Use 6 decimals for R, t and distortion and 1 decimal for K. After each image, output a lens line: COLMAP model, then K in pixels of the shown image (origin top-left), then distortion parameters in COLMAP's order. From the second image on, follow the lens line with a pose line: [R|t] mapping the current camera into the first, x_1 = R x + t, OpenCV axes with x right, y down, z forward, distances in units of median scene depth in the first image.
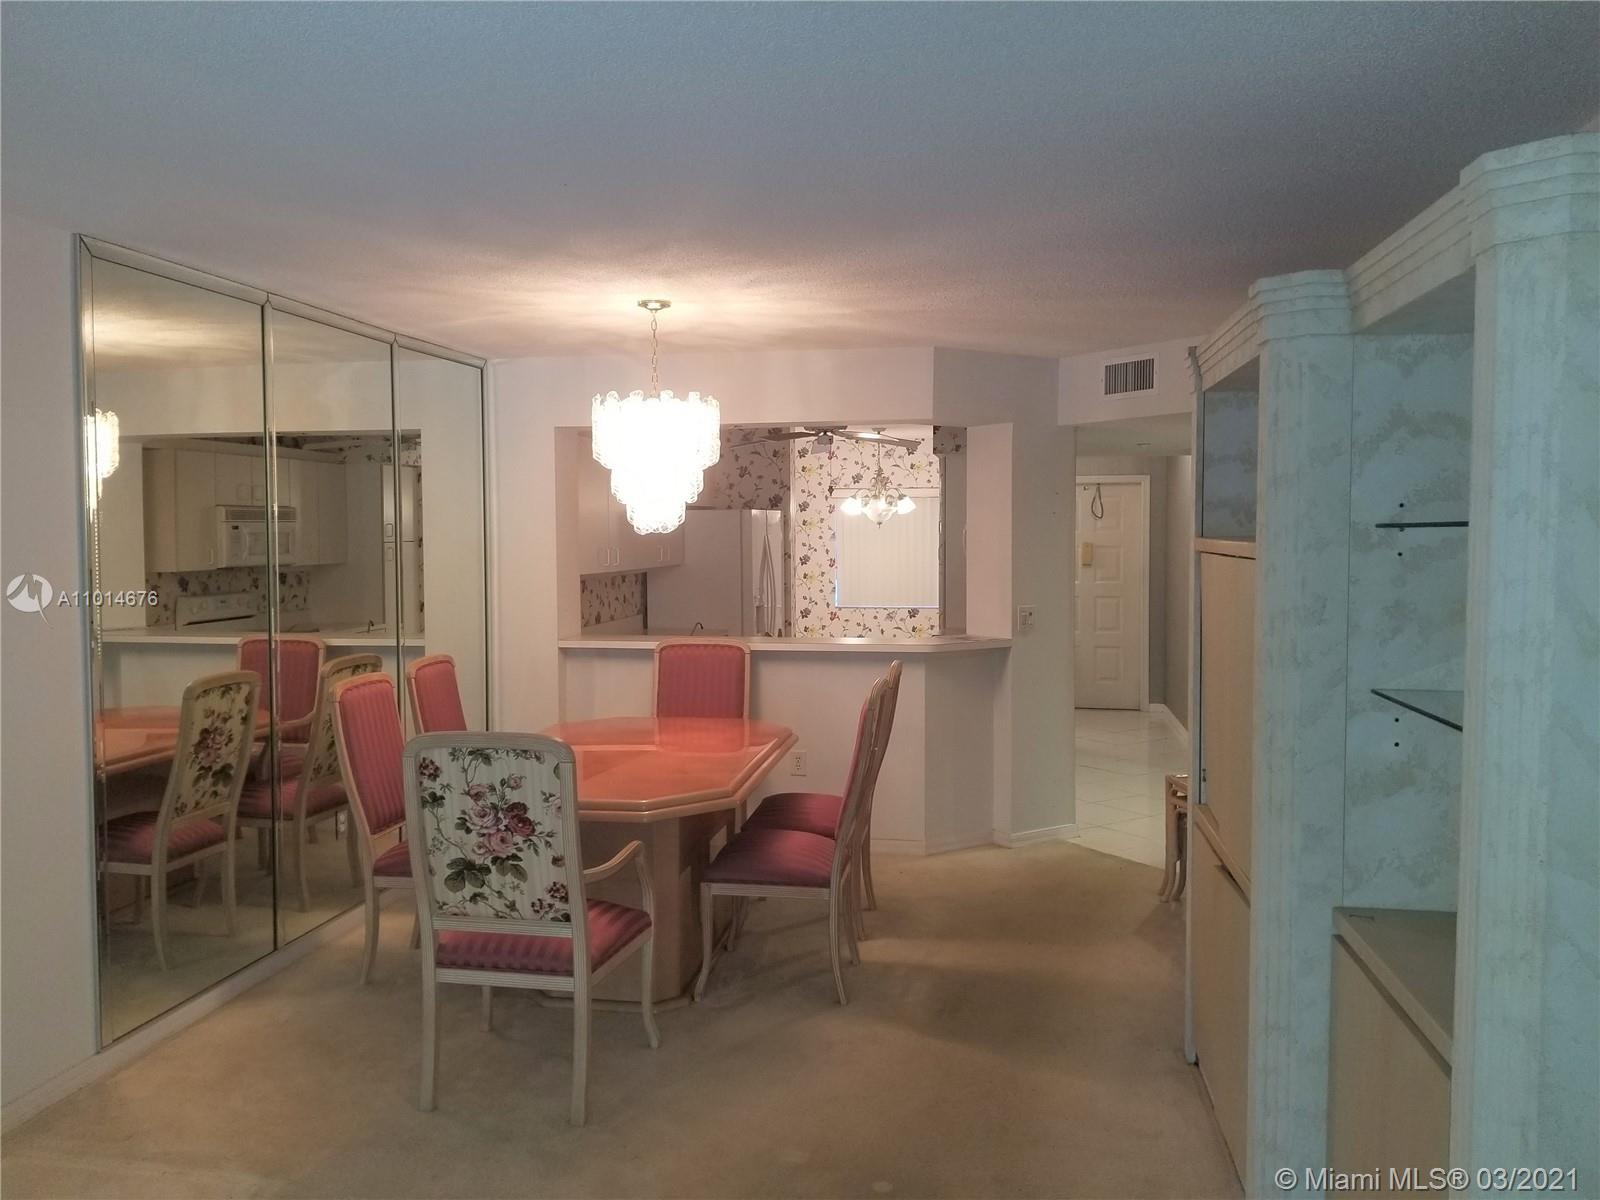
lens RADIAL K [[1240.7, 0, 801.3], [0, 1240.7, 597.5], [0, 0, 1]] dist [0.058154, -0.099130]
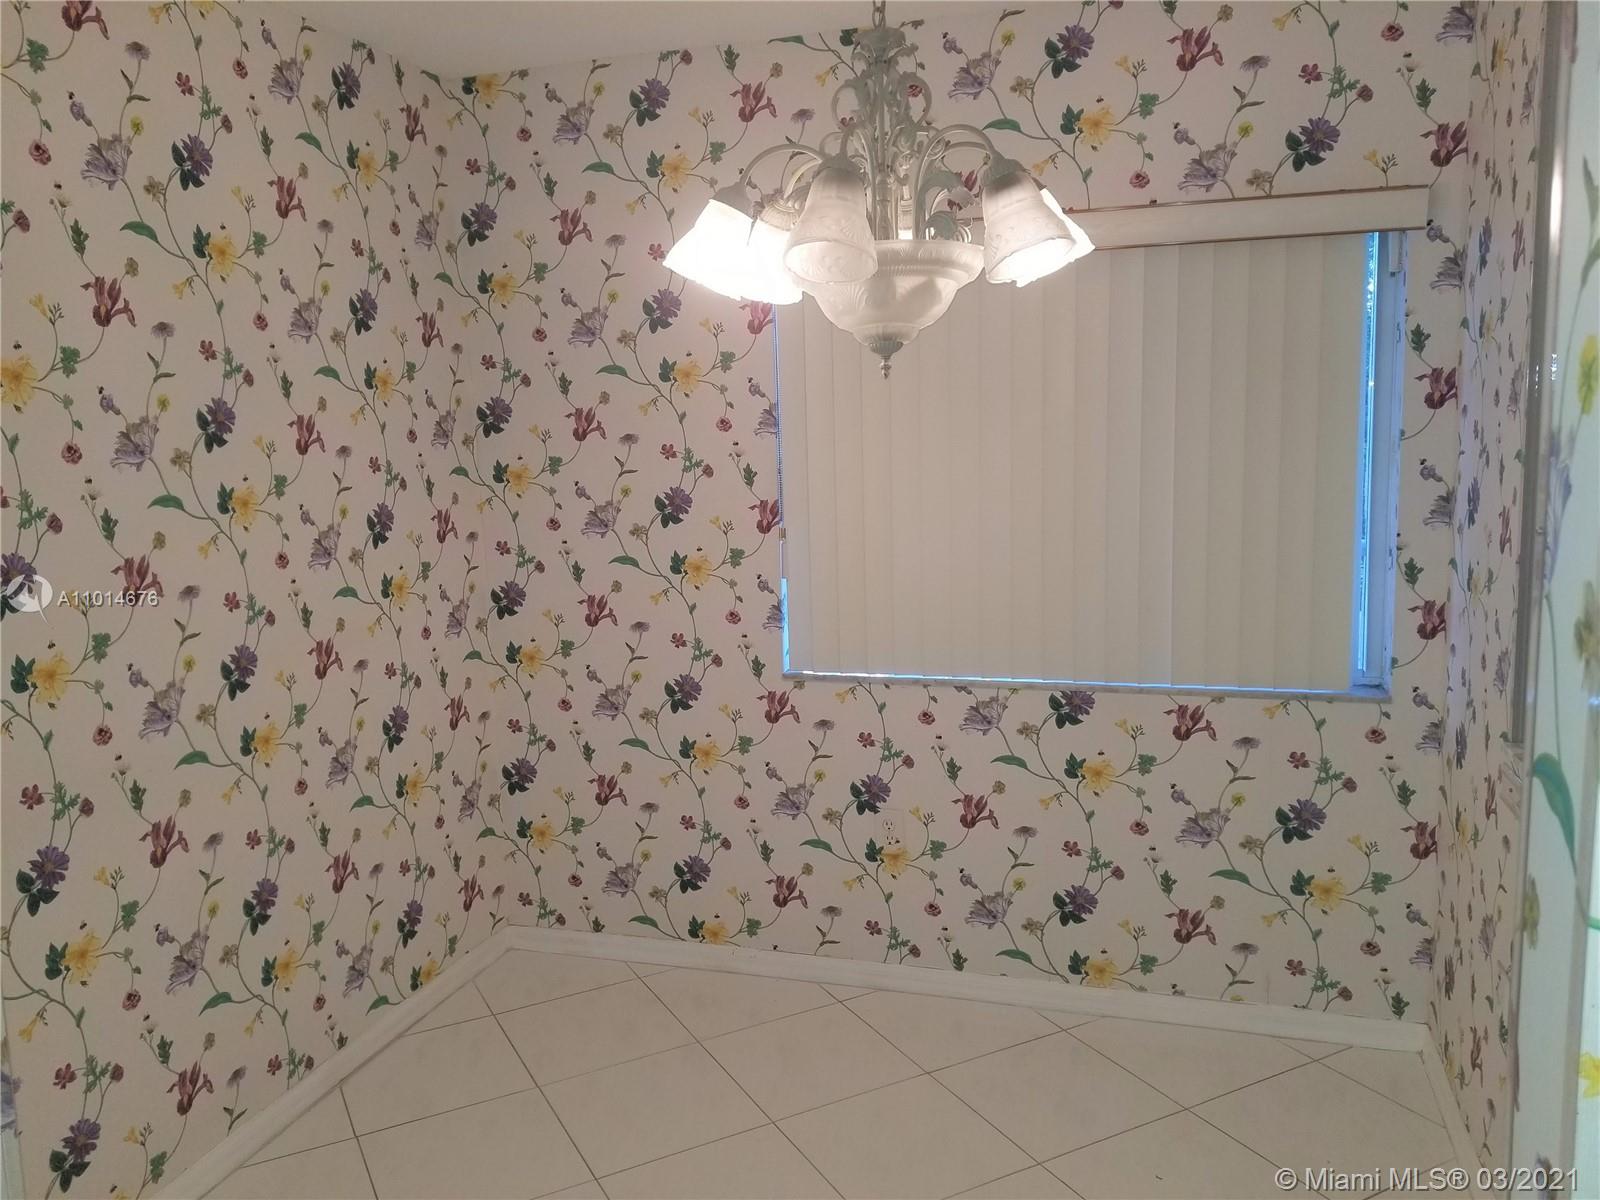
lens RADIAL K [[1240.7, 0, 796.0], [0, 1240.7, 598.3], [0, 0, 1]] dist [0.058154, -0.099130]
pose [[0.992233, -0.001757, -0.124383, 0.065014], [0.012973, 0.995909, 0.089421, -0.034389], [0.123717, -0.090340, 0.988197, 0.729246]]
